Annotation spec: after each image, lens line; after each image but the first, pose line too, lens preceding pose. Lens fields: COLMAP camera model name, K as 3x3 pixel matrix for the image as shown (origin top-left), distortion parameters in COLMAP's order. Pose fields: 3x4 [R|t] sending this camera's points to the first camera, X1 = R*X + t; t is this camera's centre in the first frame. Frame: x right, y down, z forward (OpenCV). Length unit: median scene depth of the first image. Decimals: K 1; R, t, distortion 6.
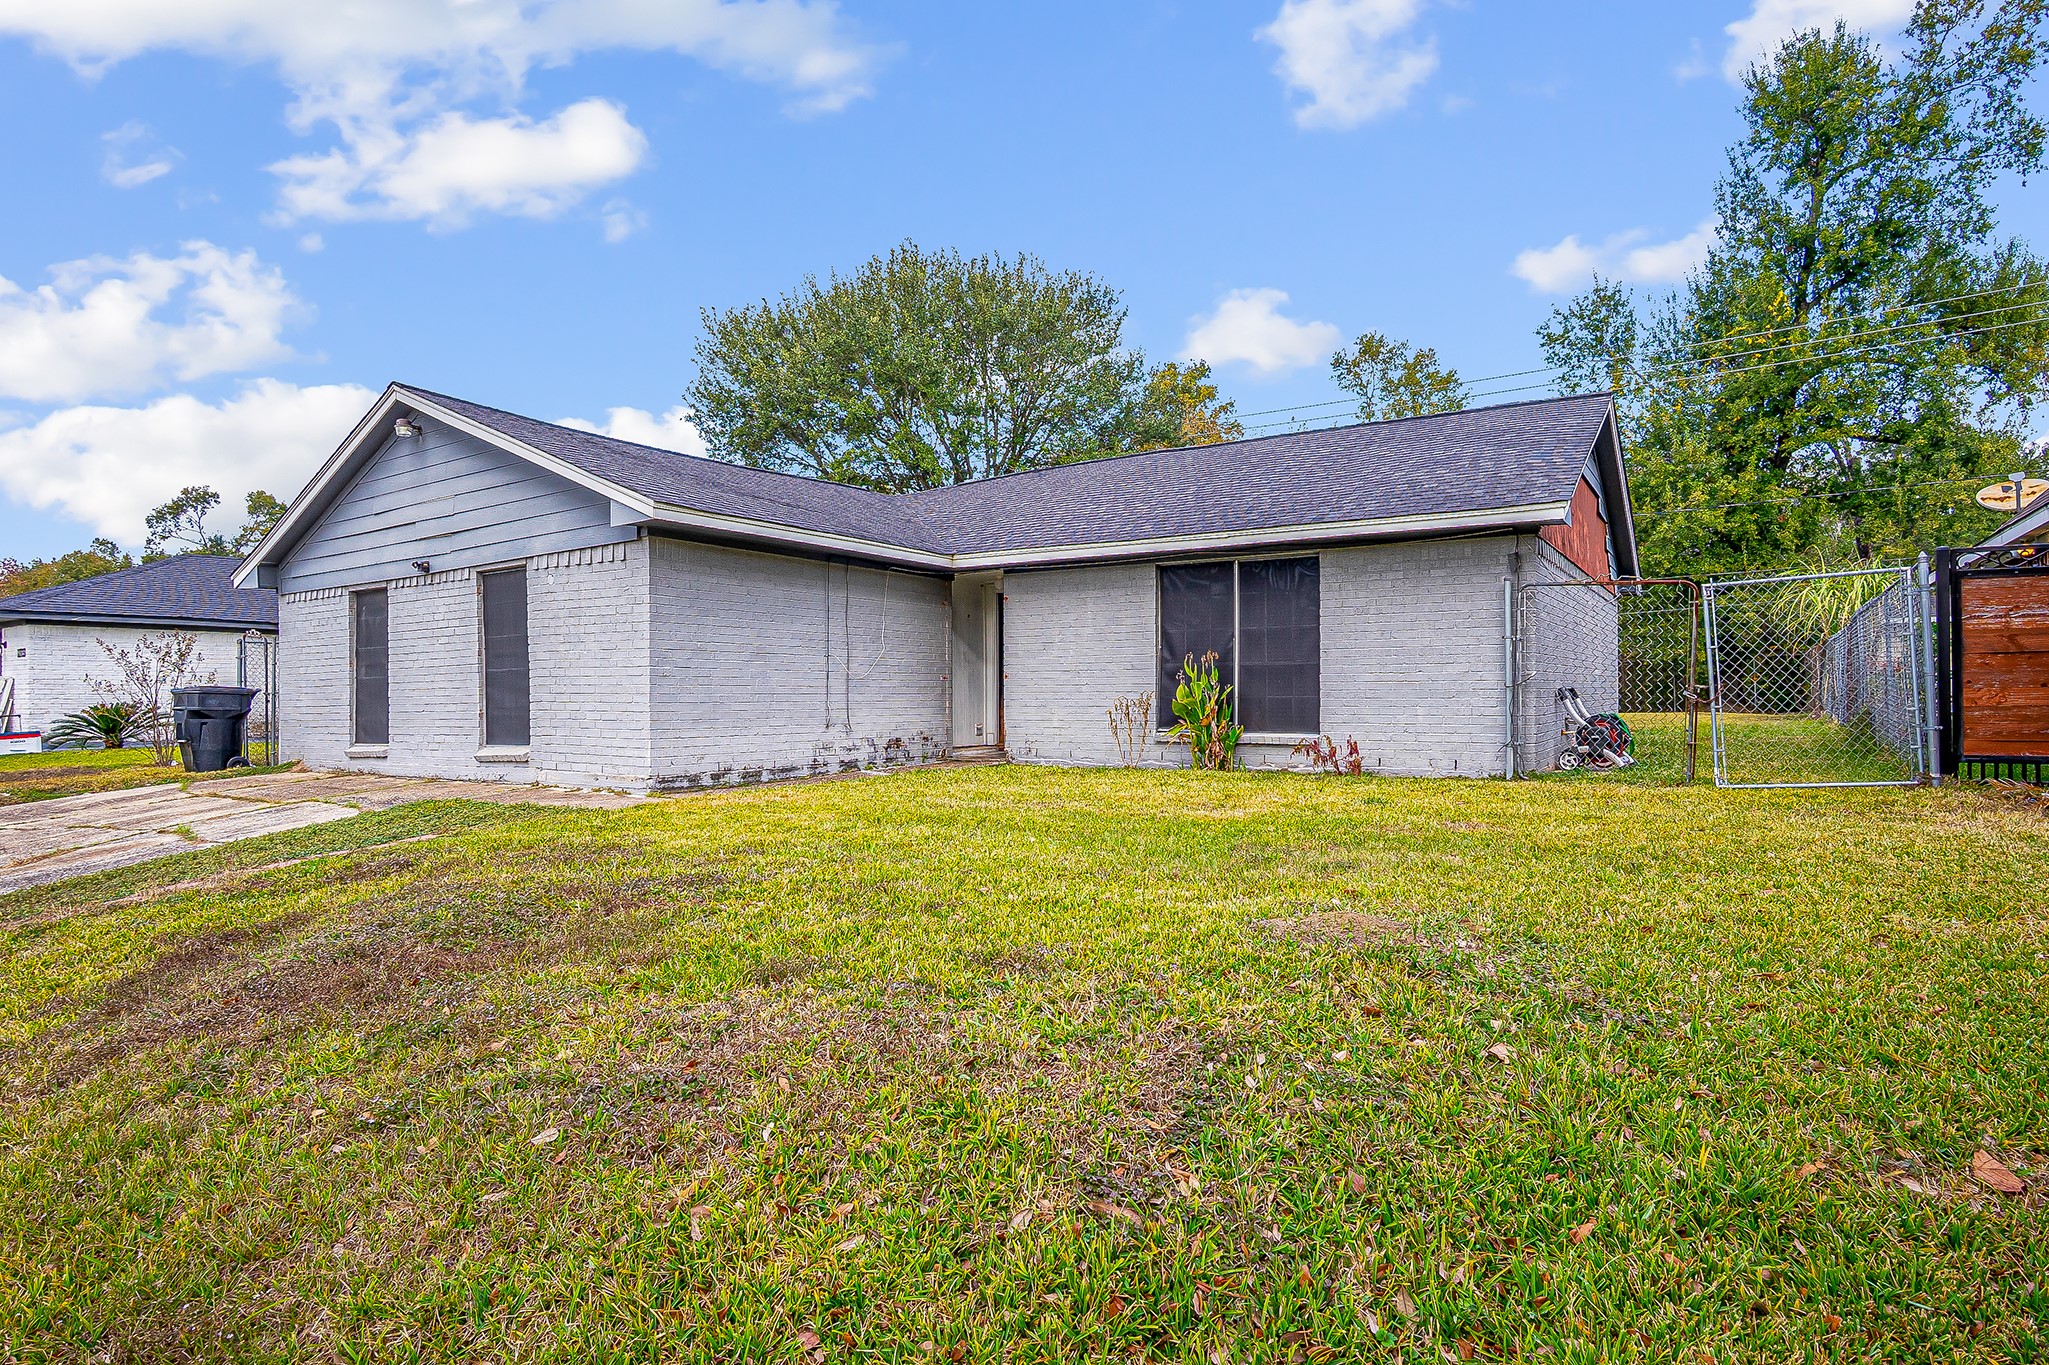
lens RADIAL K [[1023.5, 0, 998.9], [0, 1023.5, 694.5], [0, 0, 1]] dist [-0.025027, 0.005914]
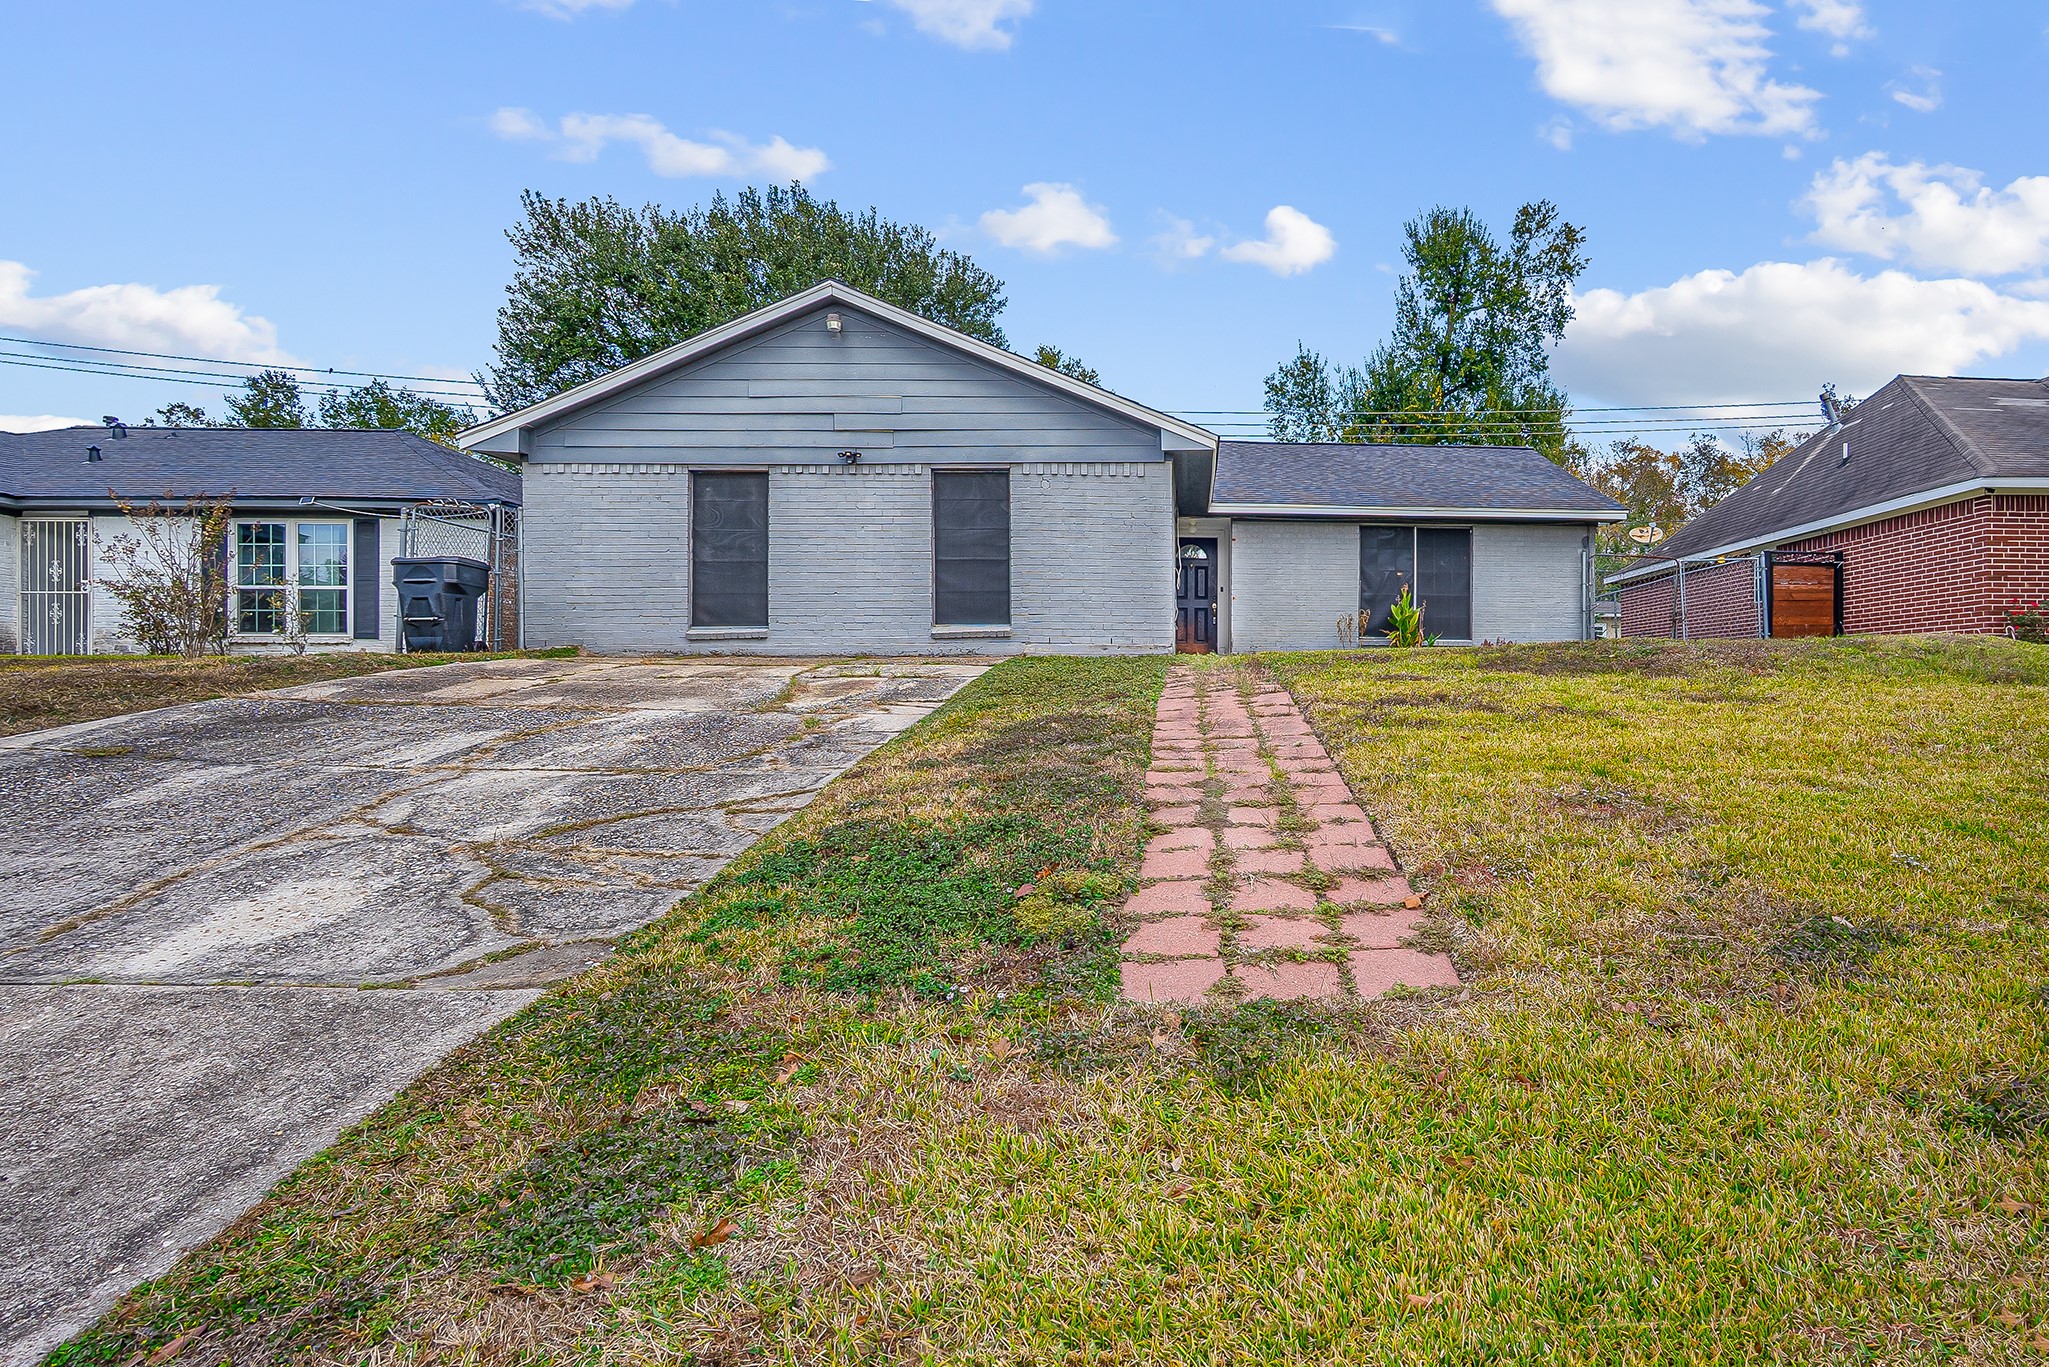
lens RADIAL K [[1149.6, 0, 1026.5], [0, 1149.6, 722.7], [0, 0, 1]] dist [-0.030309, -0.000544]
pose [[0.840727, 0.008146, 0.541398, -1.155679], [-0.014740, 0.999861, 0.007845, 0.153419], [-0.541258, -0.014575, 0.840730, -0.125510]]
